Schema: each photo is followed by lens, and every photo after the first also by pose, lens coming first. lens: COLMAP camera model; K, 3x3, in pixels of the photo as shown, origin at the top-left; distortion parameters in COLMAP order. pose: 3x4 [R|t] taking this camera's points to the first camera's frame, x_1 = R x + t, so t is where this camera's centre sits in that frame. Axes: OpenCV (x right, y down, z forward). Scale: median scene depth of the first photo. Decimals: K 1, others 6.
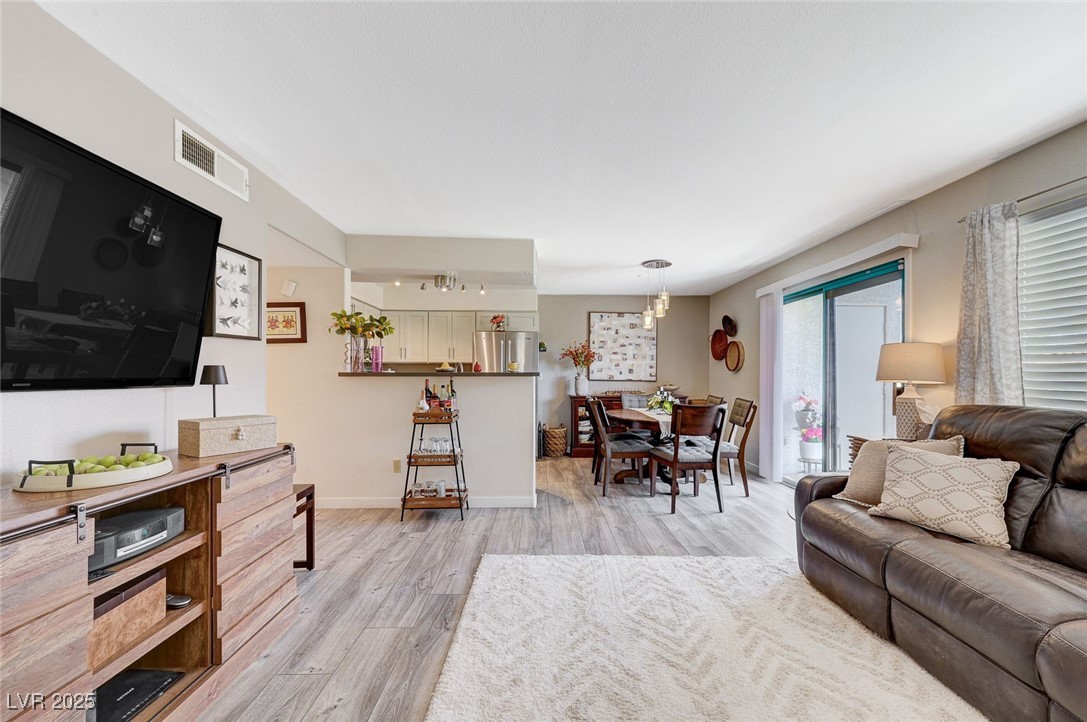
lens RADIAL K [[426.5, 0, 550.1], [0, 426.5, 373.1], [0, 0, 1]] dist [-0.000426, -0.000767]
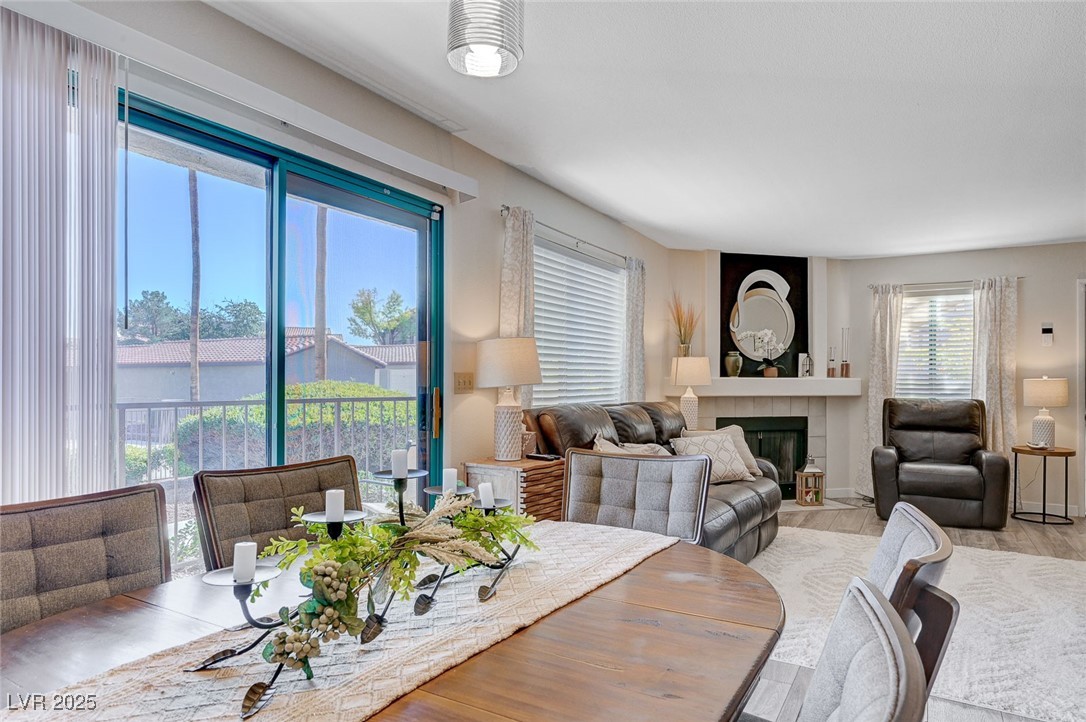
lens RADIAL K [[653.4, 0, 540.3], [0, 653.4, 377.1], [0, 0, 1]] dist [0.000566, 0.005717]
pose [[-0.853580, -0.007619, 0.520906, 0.136470], [-0.011294, 0.999929, -0.003881, 0.007079], [-0.520839, -0.009196, -0.853605, 1.717934]]
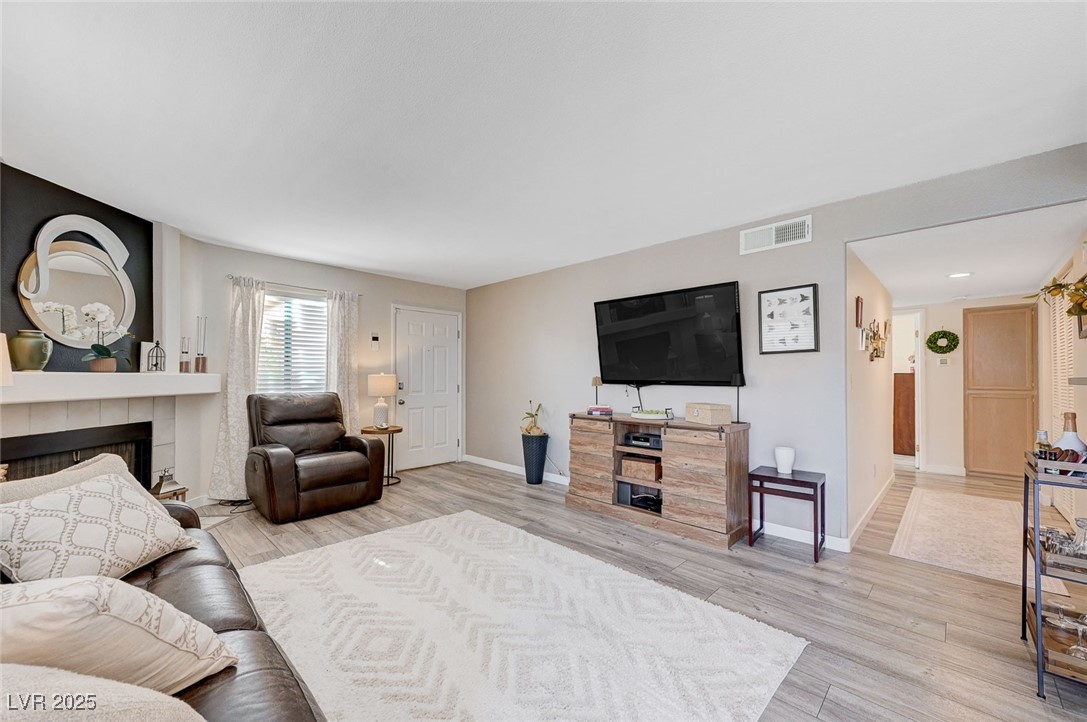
lens RADIAL K [[426.5, 0, 549.1], [0, 426.5, 377.1], [0, 0, 1]] dist [-0.000426, -0.000767]
pose [[-0.706818, -0.007352, -0.707357, 0.532712], [-0.004381, 0.999972, -0.006016, 0.004178], [0.707381, -0.001154, -0.706831, 1.007425]]
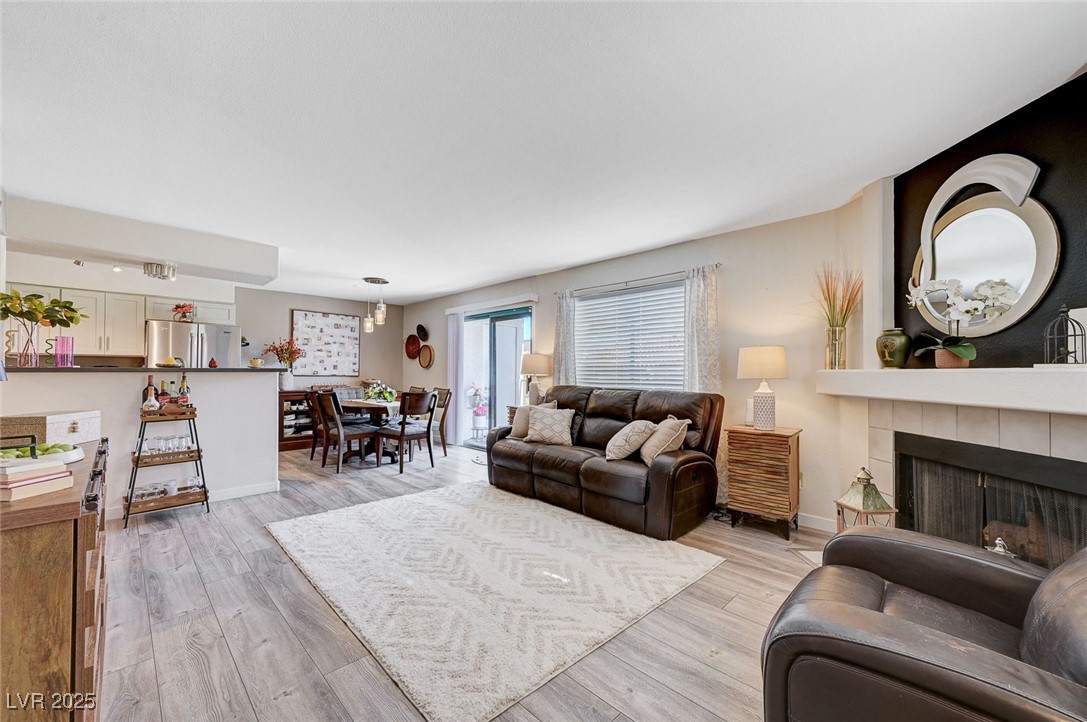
lens RADIAL K [[426.5, 0, 549.6], [0, 426.5, 366.5], [0, 0, 1]] dist [-0.000426, -0.000767]
pose [[0.713278, 0.008351, 0.700832, -0.355688], [-0.004576, 0.999963, -0.007258, -0.002206], [-0.700867, 0.001970, 0.713289, -0.318777]]
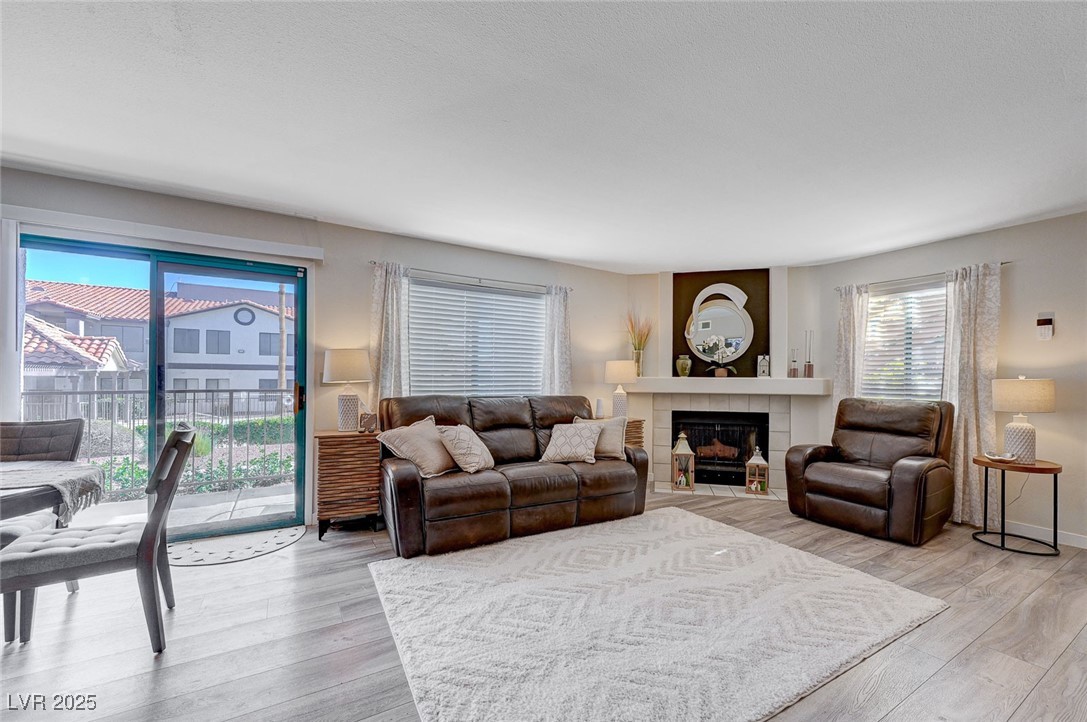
lens RADIAL K [[426.5, 0, 541.3], [0, 426.5, 381.9], [0, 0, 1]] dist [-0.000426, -0.000767]
pose [[-0.490250, -0.017424, 0.871408, -0.398350], [-0.013935, 0.999829, 0.012152, -0.000557], [-0.871470, -0.006185, -0.490409, 0.954854]]
